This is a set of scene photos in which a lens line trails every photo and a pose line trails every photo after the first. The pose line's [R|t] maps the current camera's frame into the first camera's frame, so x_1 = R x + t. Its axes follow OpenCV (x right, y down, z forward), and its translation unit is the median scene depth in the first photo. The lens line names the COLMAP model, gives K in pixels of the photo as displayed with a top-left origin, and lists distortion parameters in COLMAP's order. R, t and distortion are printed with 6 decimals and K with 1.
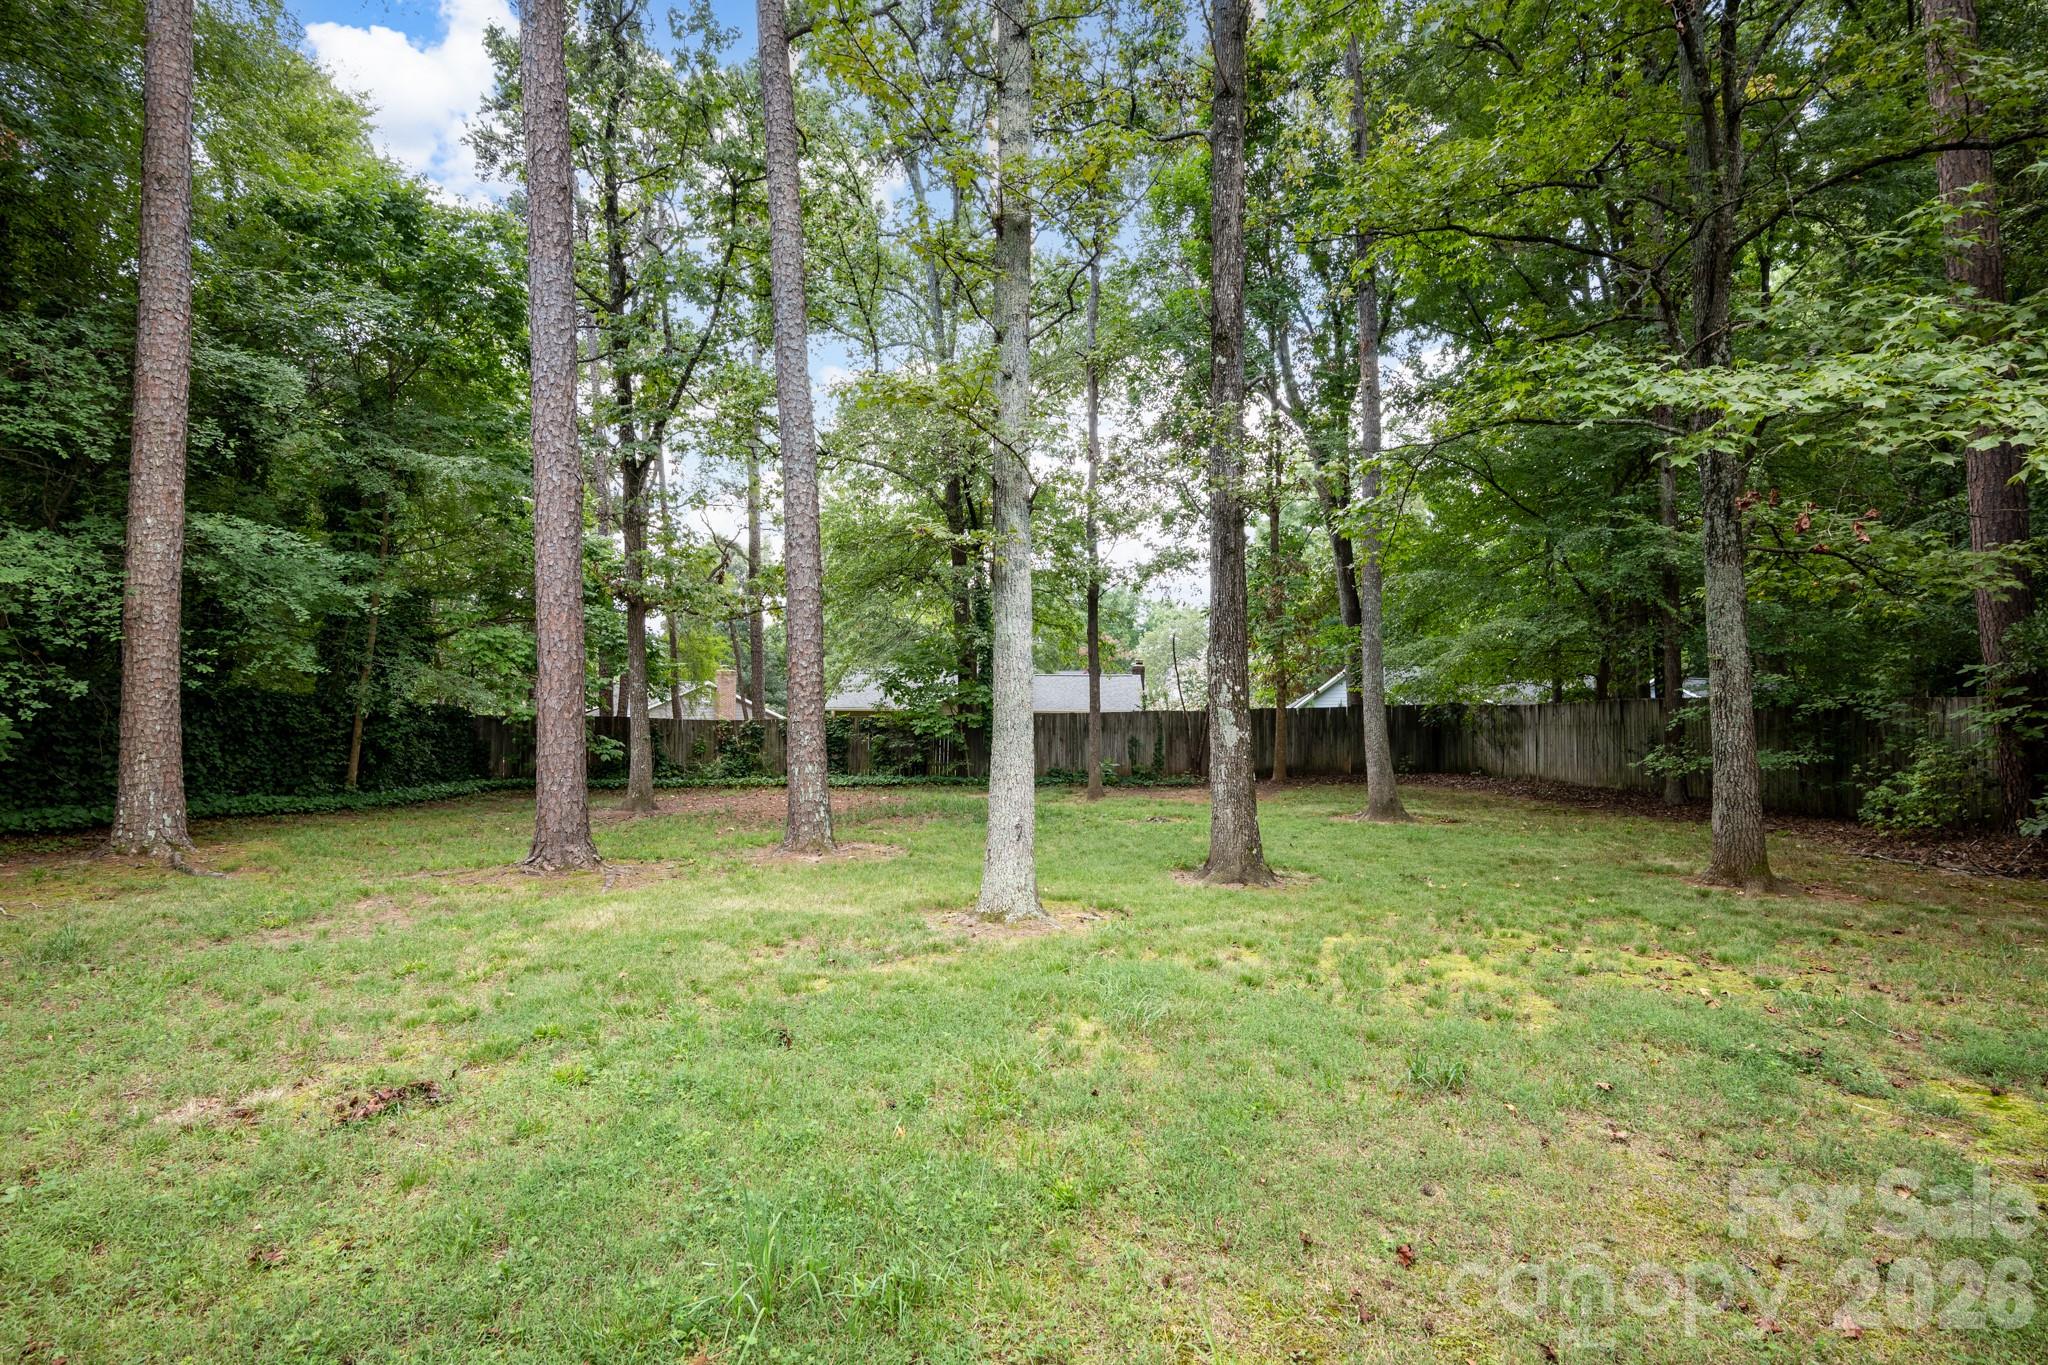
lens RADIAL K [[954.2, 0, 1019.4], [0, 954.2, 690.7], [0, 0, 1]] dist [-0.009351, 0.000120]
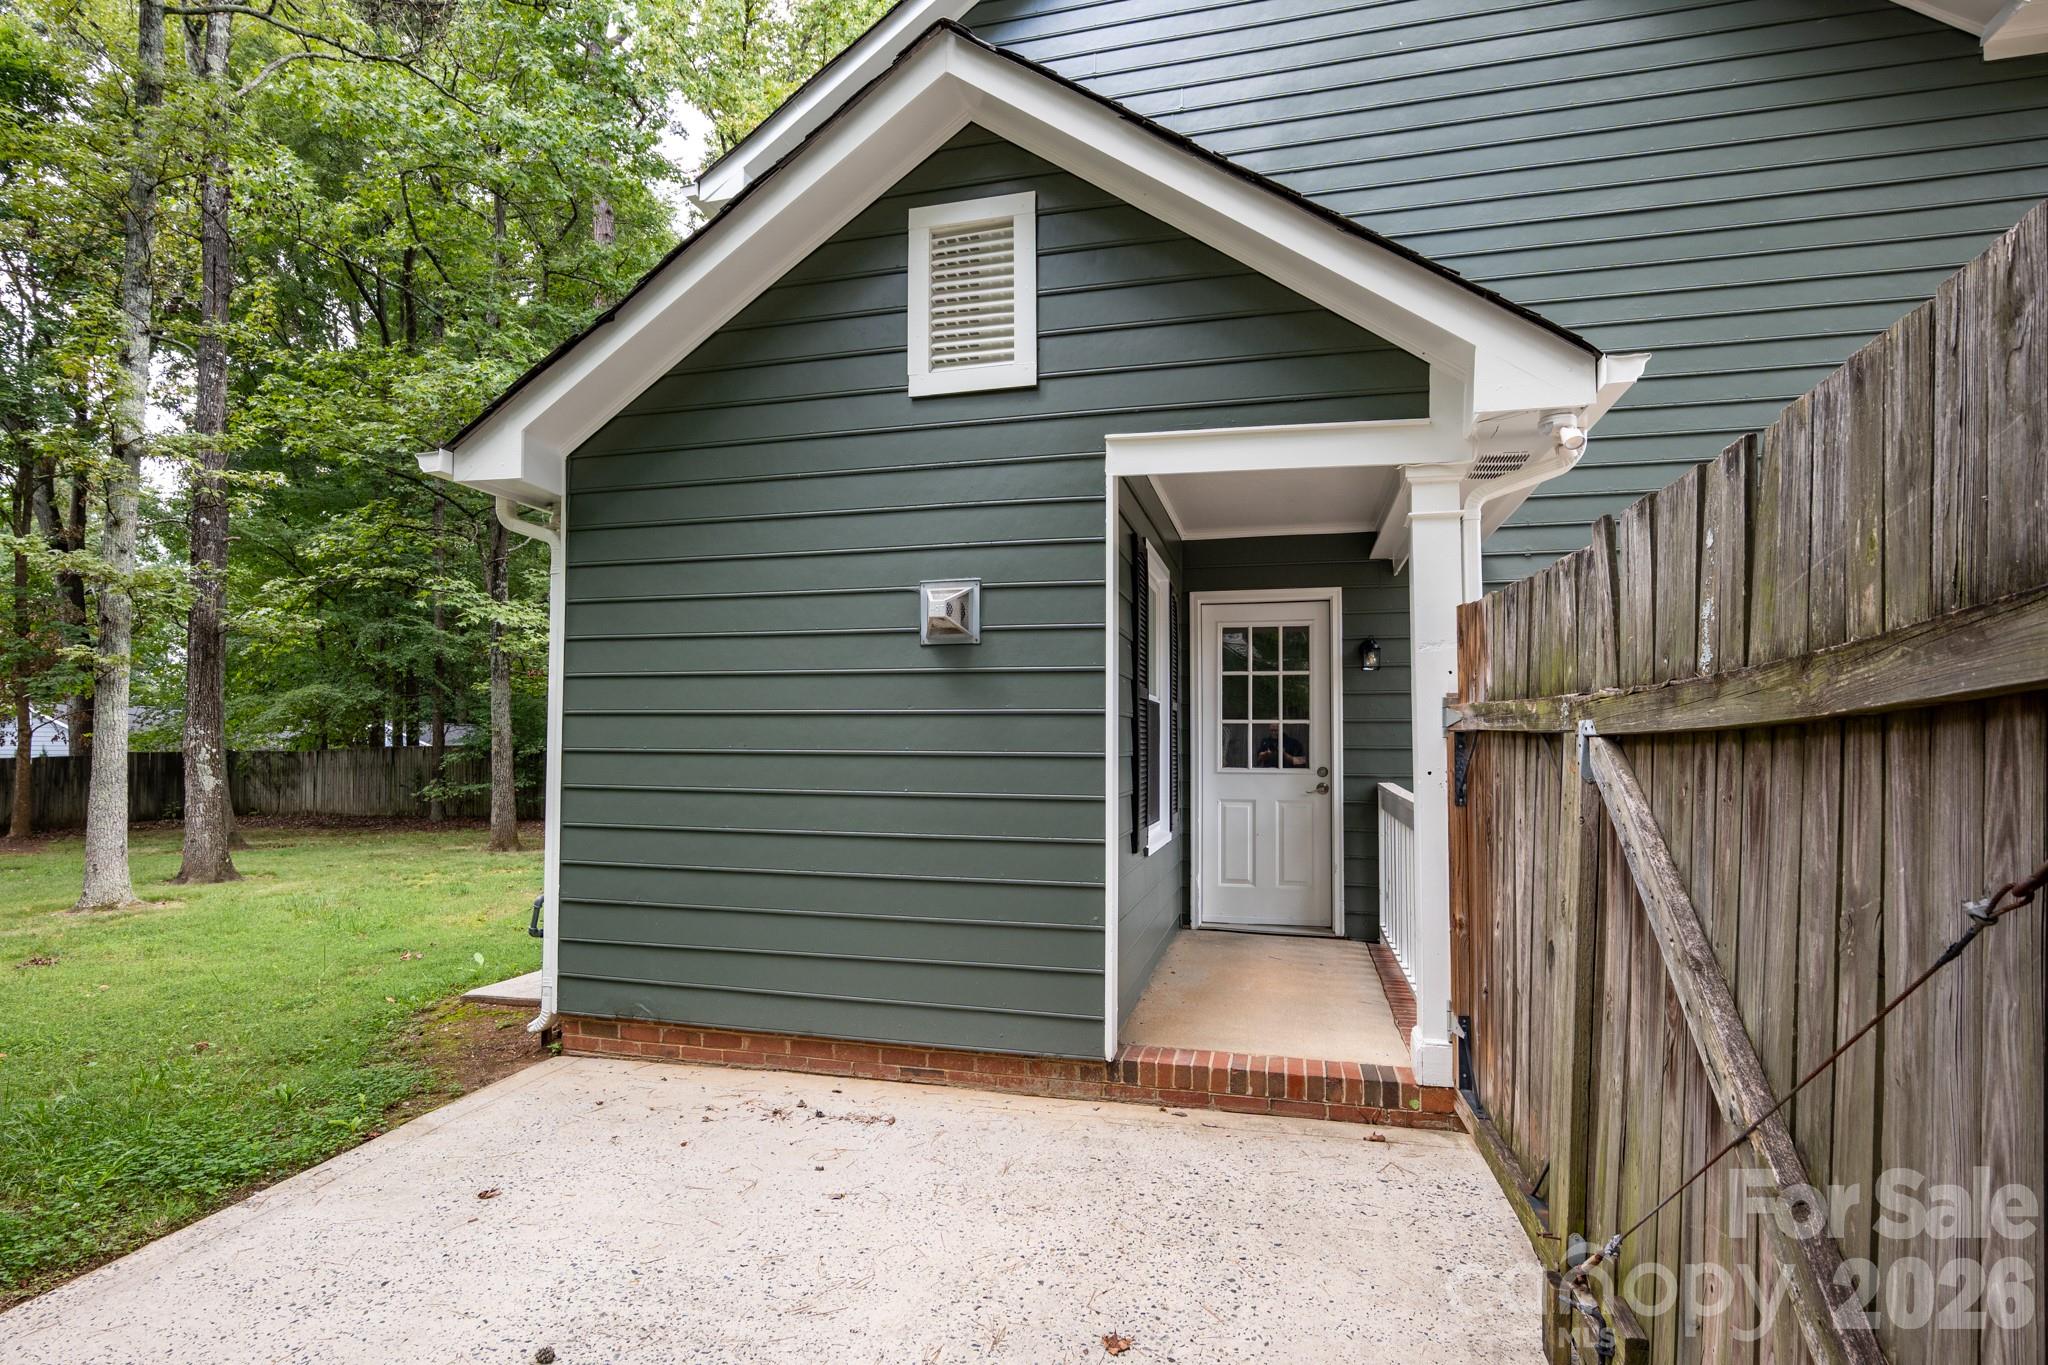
lens RADIAL K [[969.0, 0, 1028.4], [0, 969.0, 738.5], [0, 0, 1]] dist [-0.019975, -0.000074]
pose [[0.355143, -0.000894, 0.934812, -0.635186], [-0.008864, 0.999951, 0.004323, -0.033413], [-0.934770, -0.009821, 0.355118, -0.621240]]
